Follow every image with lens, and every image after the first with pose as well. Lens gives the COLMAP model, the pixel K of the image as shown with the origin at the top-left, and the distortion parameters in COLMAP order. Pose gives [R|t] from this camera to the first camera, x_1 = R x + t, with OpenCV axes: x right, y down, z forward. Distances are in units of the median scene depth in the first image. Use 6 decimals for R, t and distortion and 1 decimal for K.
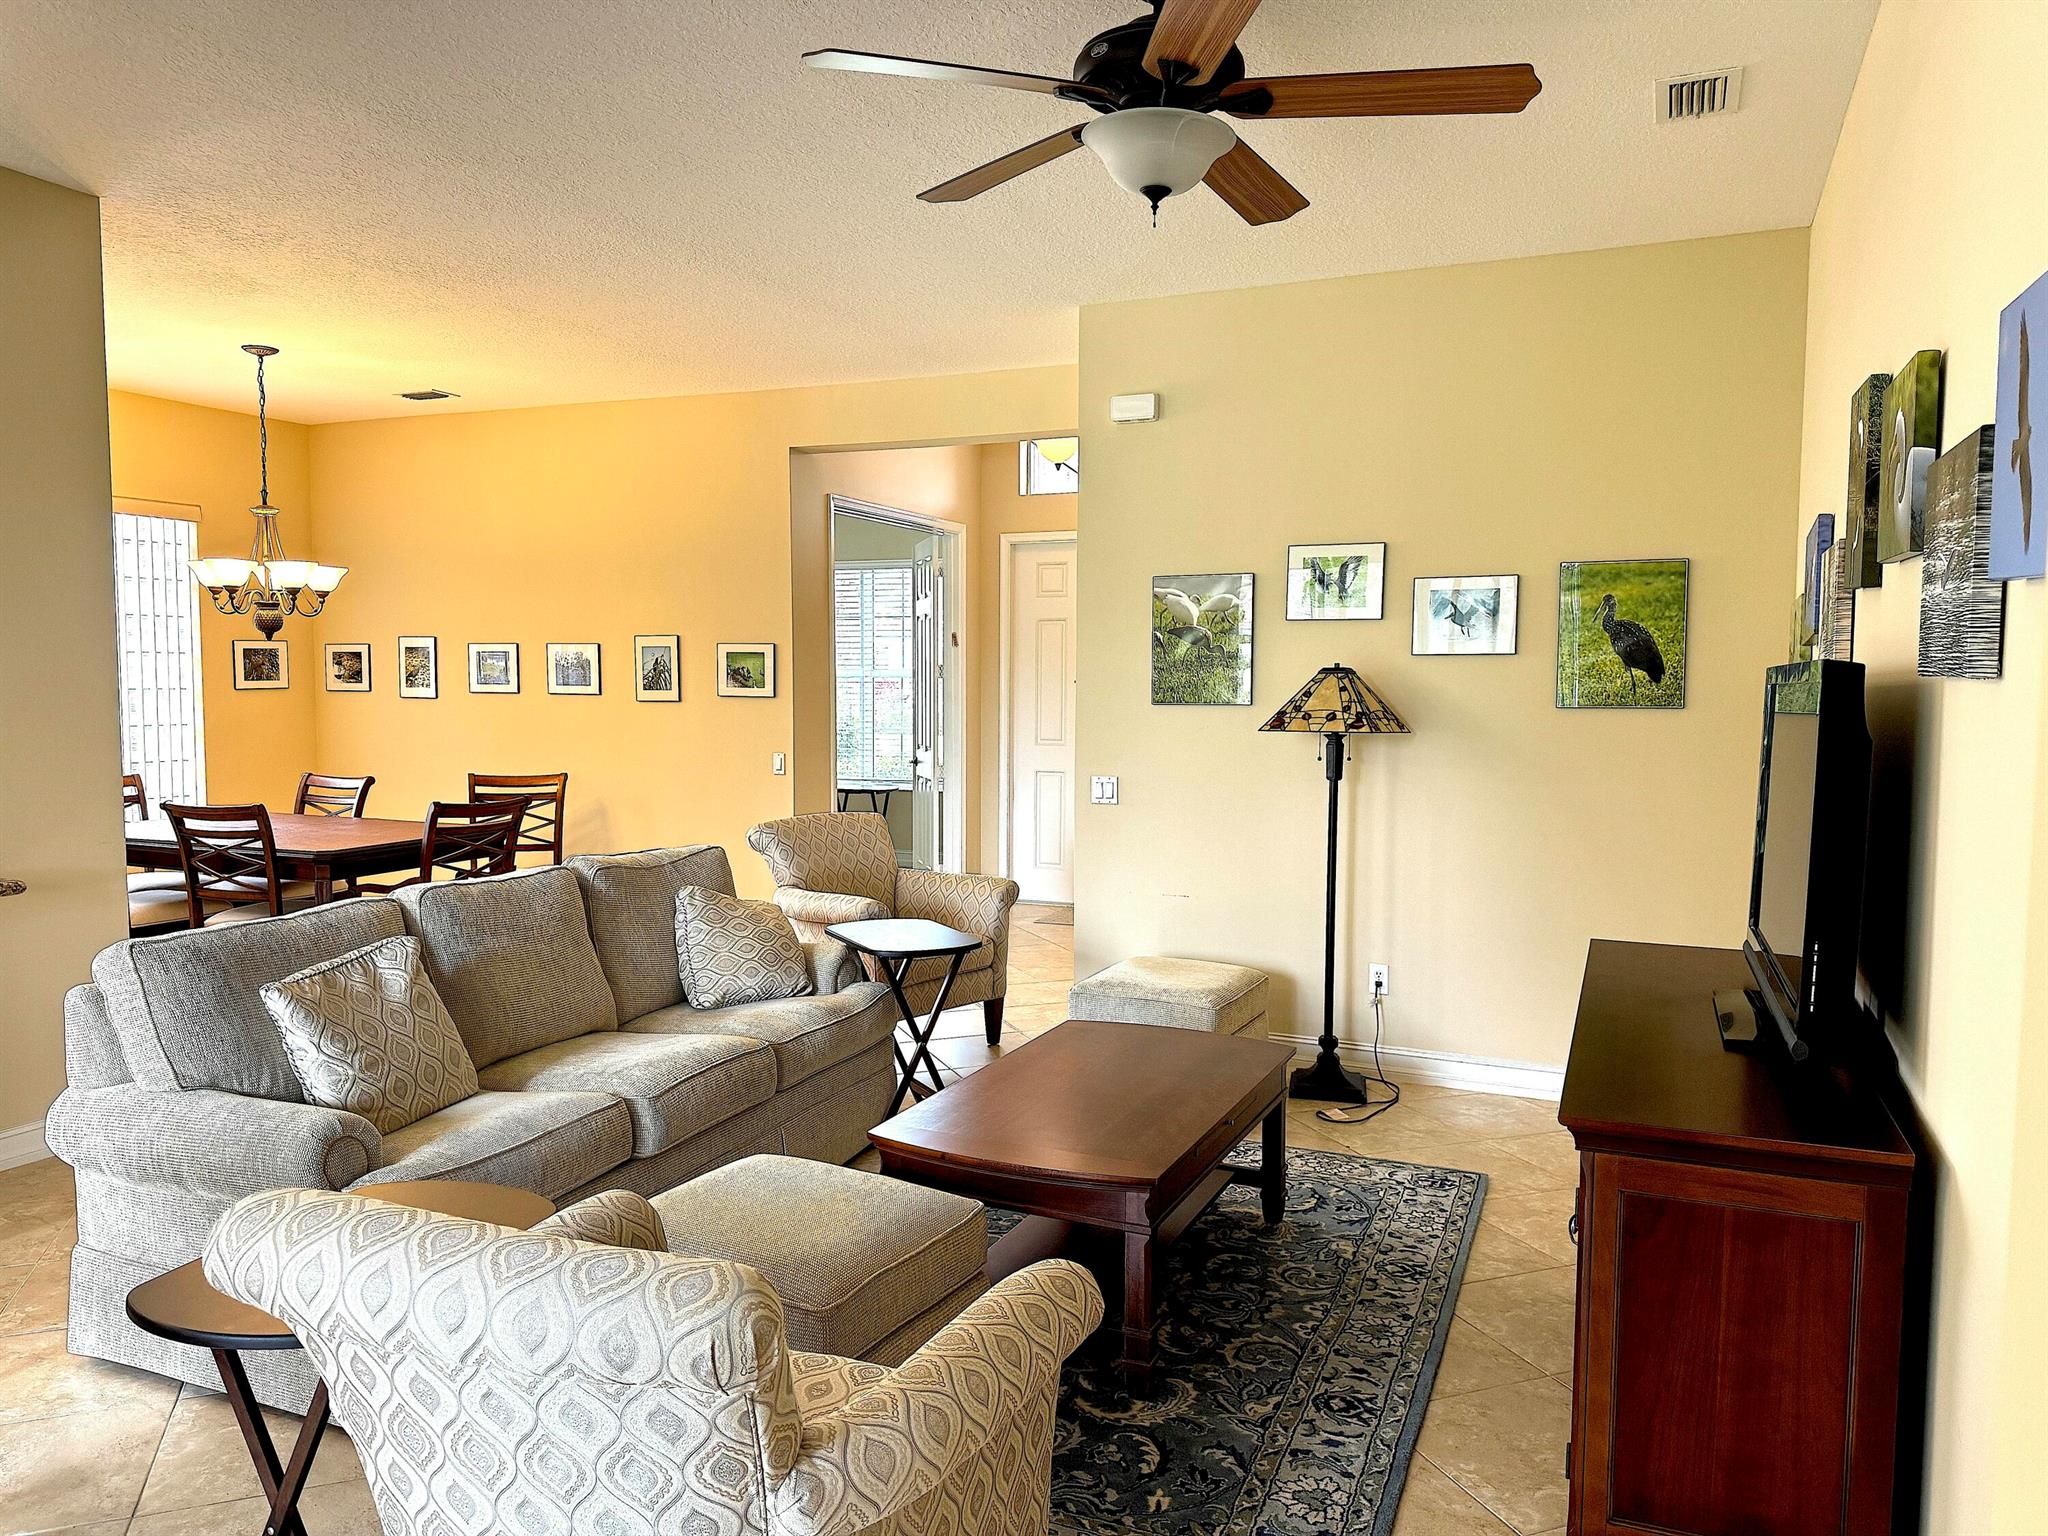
lens RADIAL K [[1441.4, 0, 1027.4], [0, 1441.4, 773.4], [0, 0, 1]] dist [0.045936, -0.054862]
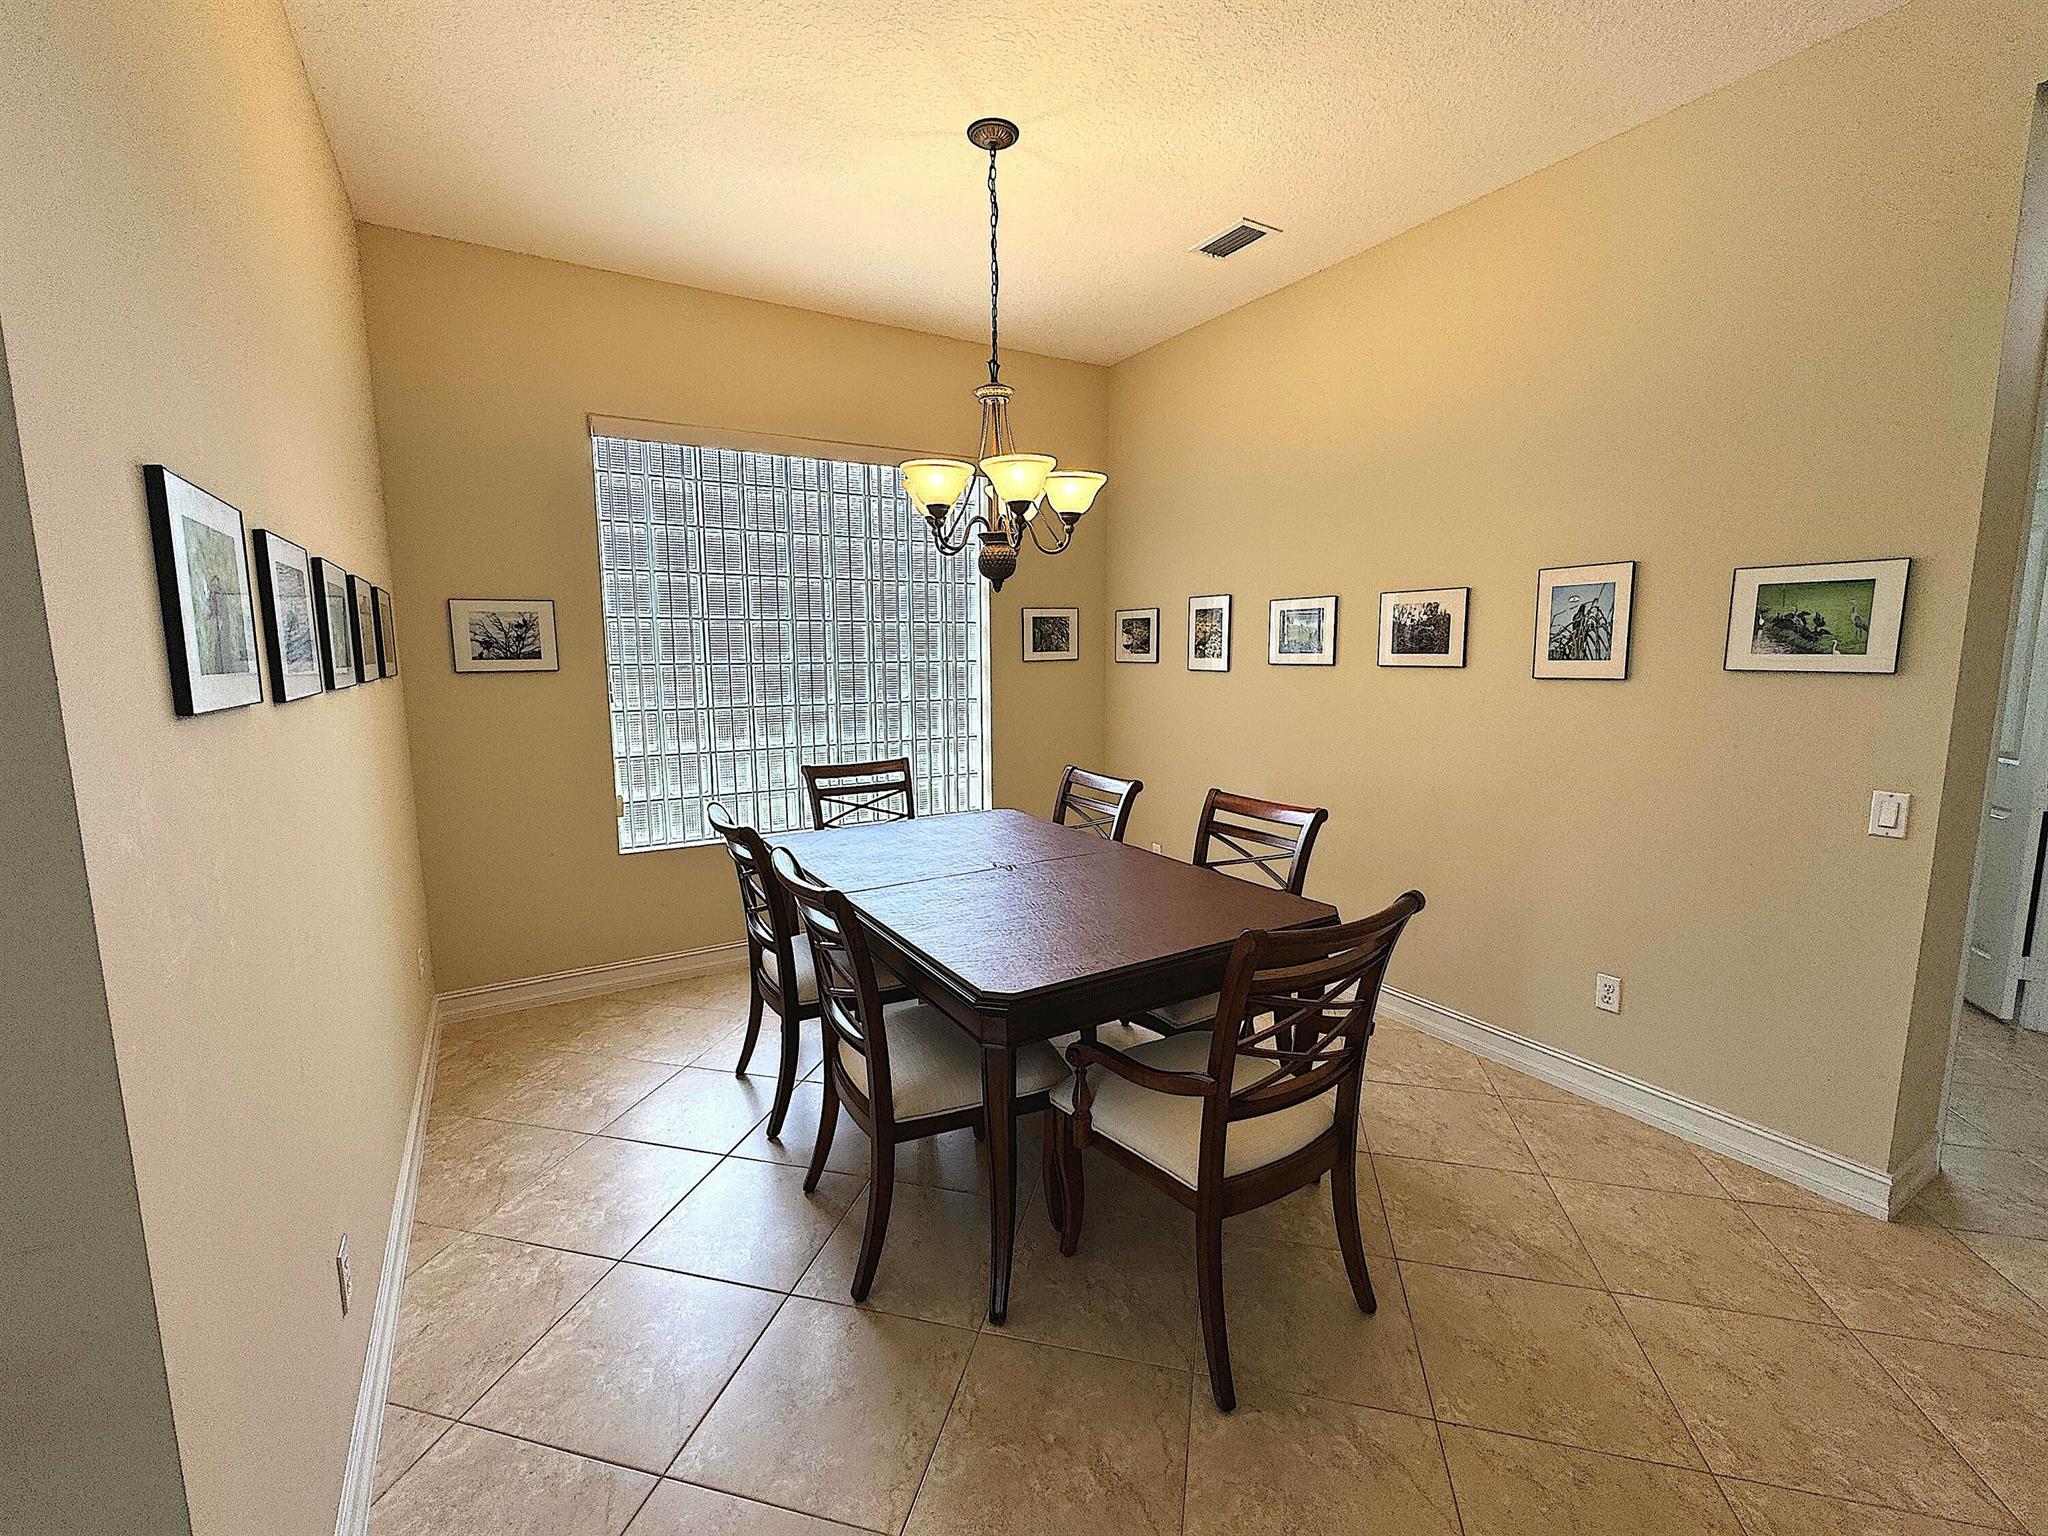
lens RADIAL K [[837.1, 0, 1029.2], [0, 837.1, 765.3], [0, 0, 1]] dist [-0.001271, -0.000077]
pose [[0.812022, 0.067286, -0.579735, -0.236142], [-0.025908, 0.996509, 0.079370, -0.035636], [0.583051, -0.049430, 0.810930, 0.585239]]
